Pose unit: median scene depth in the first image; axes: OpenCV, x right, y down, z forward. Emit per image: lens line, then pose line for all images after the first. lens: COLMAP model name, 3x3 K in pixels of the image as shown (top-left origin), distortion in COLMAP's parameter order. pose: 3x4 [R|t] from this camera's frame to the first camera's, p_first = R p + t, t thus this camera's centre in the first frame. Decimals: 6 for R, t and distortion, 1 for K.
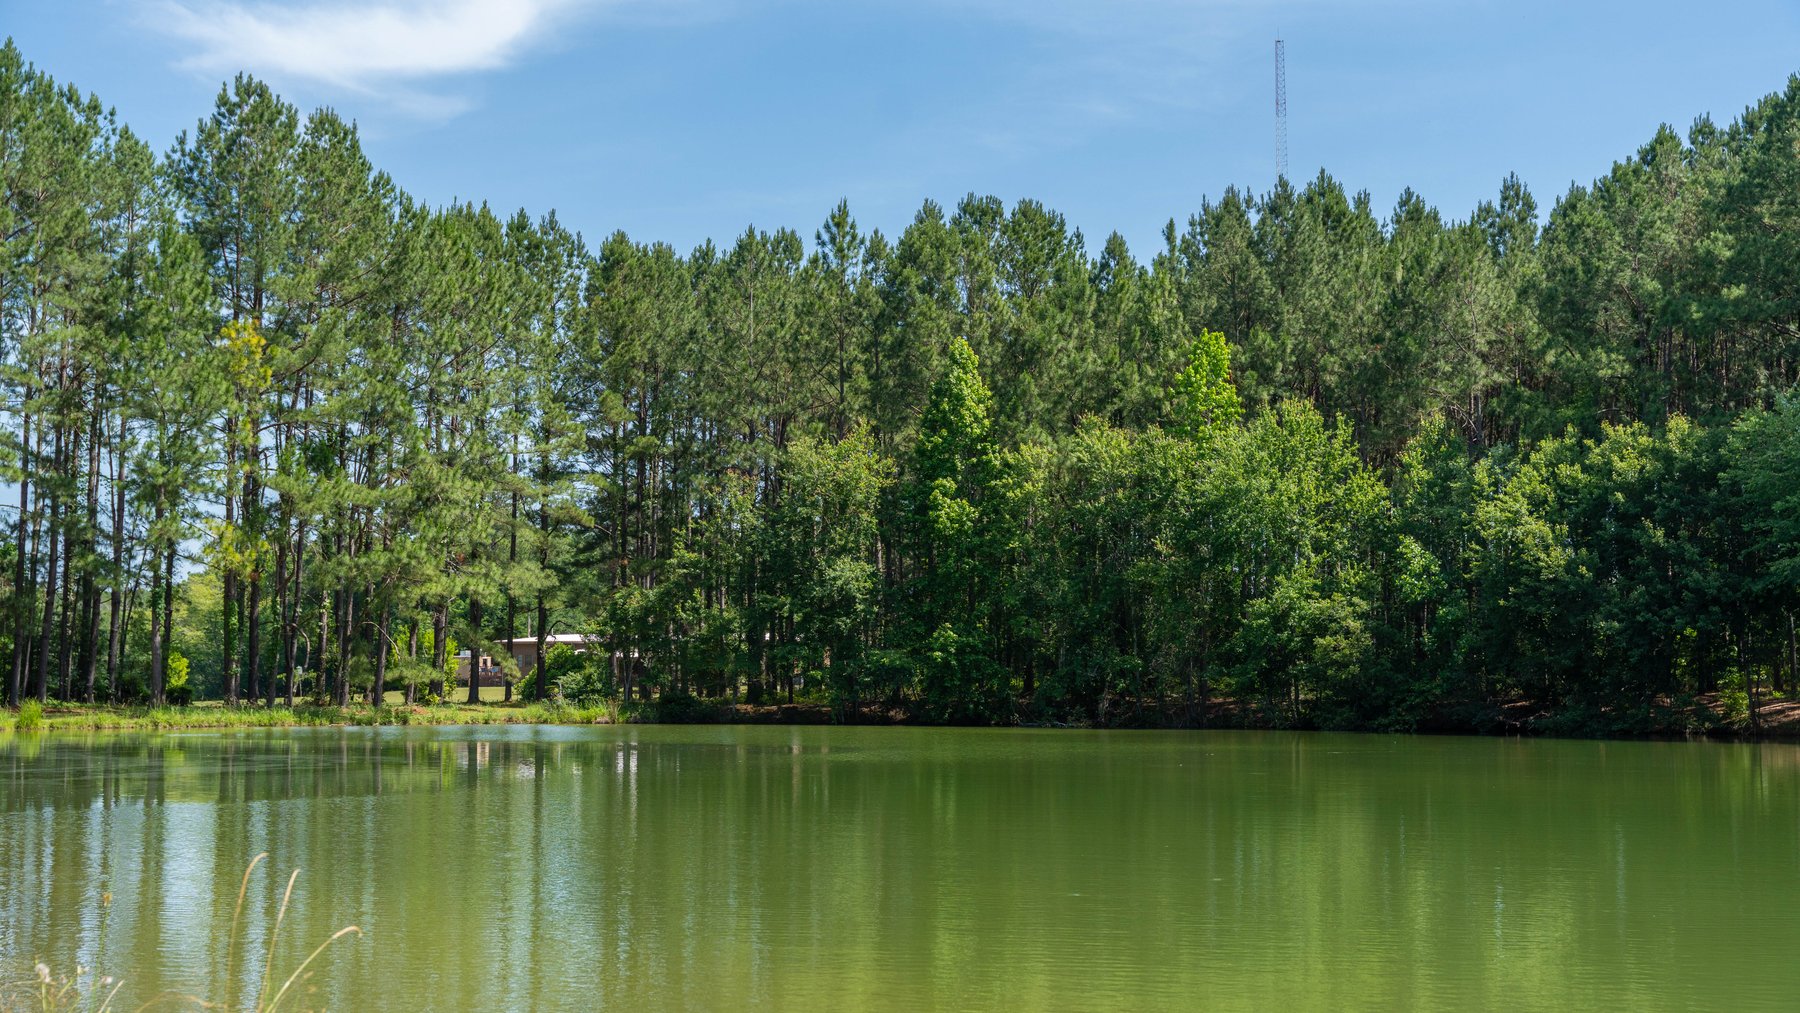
lens RADIAL K [[2189.4, 0, 900.0], [0, 2189.4, 506.5], [0, 0, 1]] dist [0.025522, -0.016712]
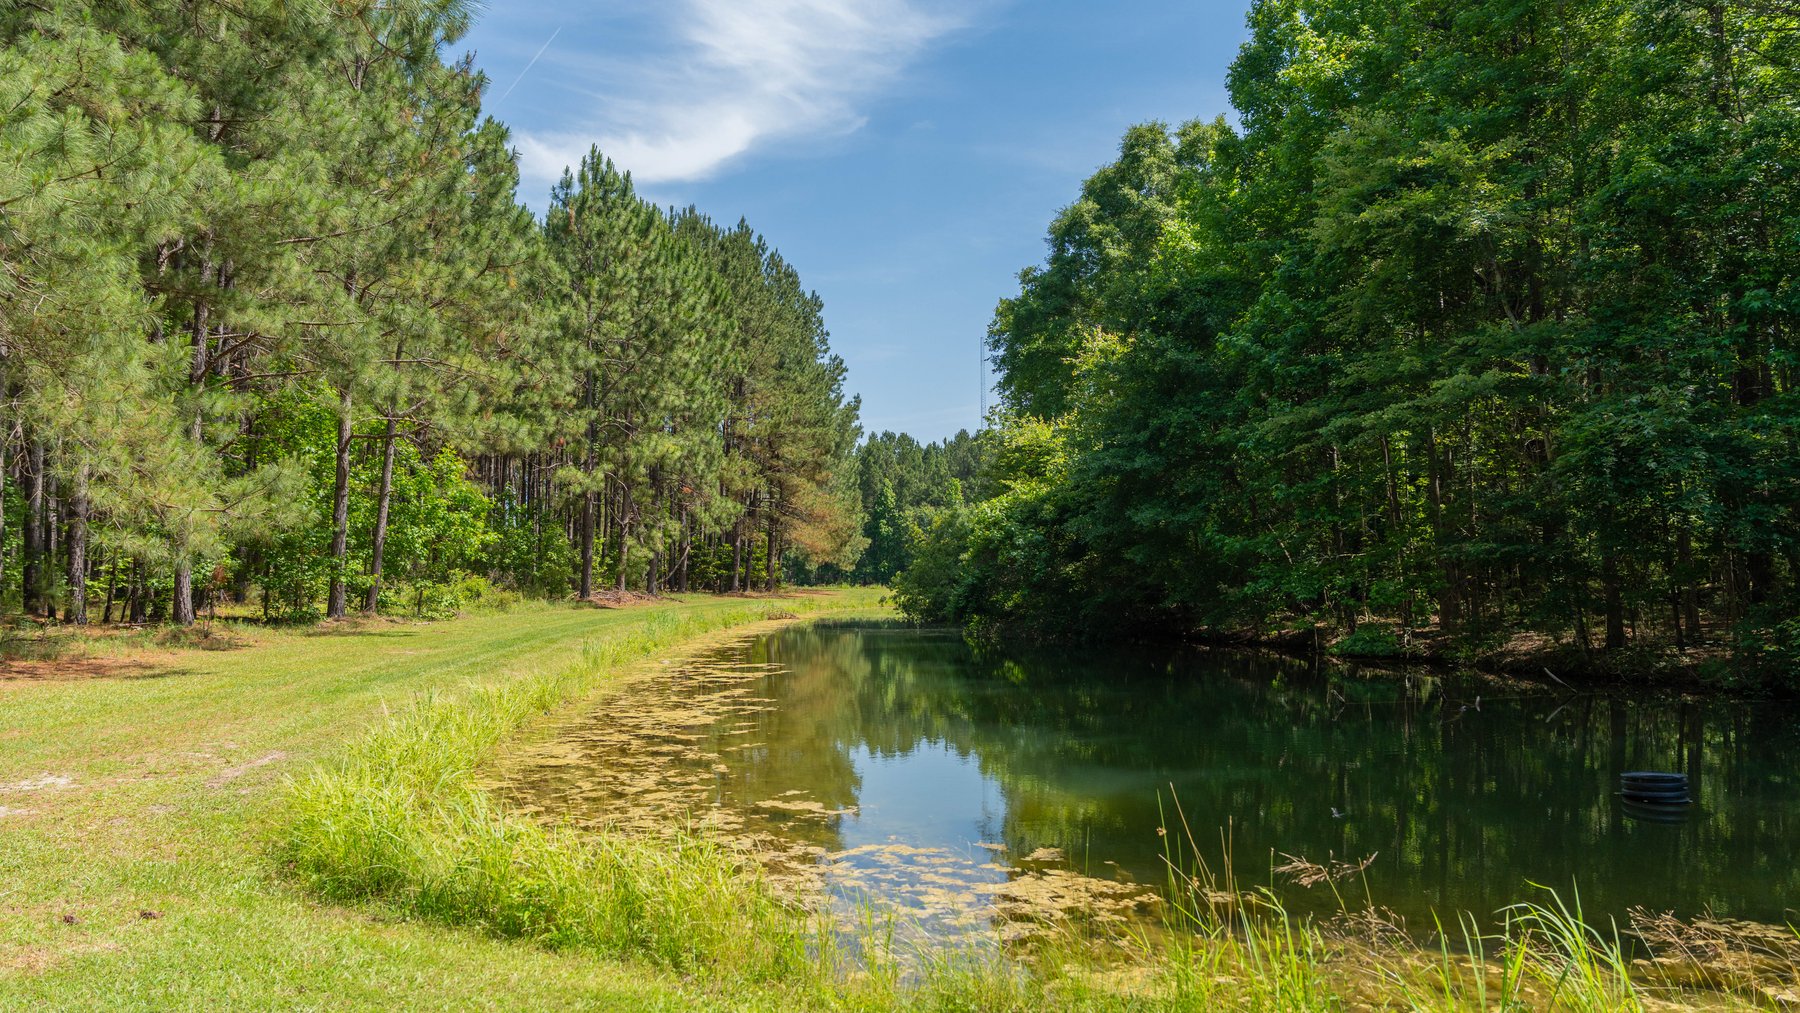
lens RADIAL K [[1278.8, 0, 900.0], [0, 1278.8, 506.5], [0, 0, 1]] dist [0.002844, -0.001897]
pose [[0.997142, -0.005979, 0.075313, -0.107535], [0.005324, 0.999946, 0.008905, -0.052075], [-0.075362, -0.008479, 0.997120, -1.072247]]
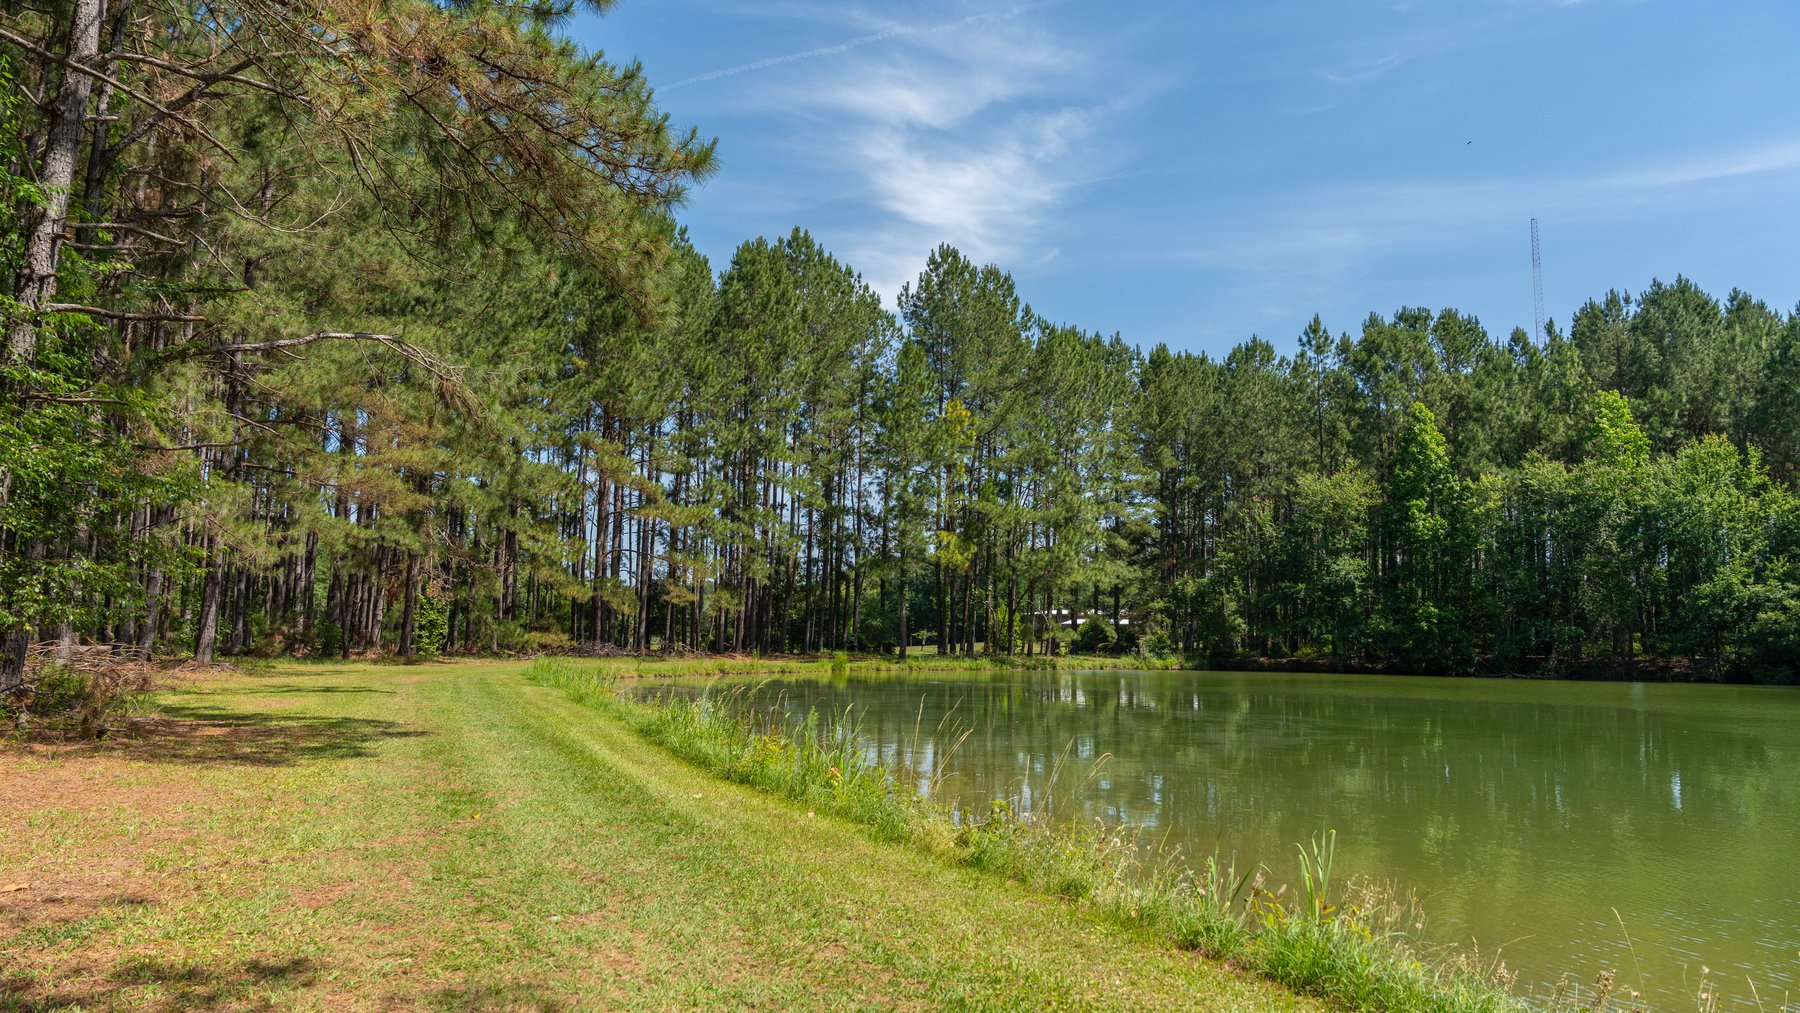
lens RADIAL K [[1278.8, 0, 900.0], [0, 1278.8, 506.5], [0, 0, 1]] dist [0.002844, -0.001897]
pose [[0.968251, -0.016218, -0.249453, -0.095315], [0.010567, 0.999657, -0.023976, 0.007696], [0.249756, 0.020579, 0.968090, 0.112482]]
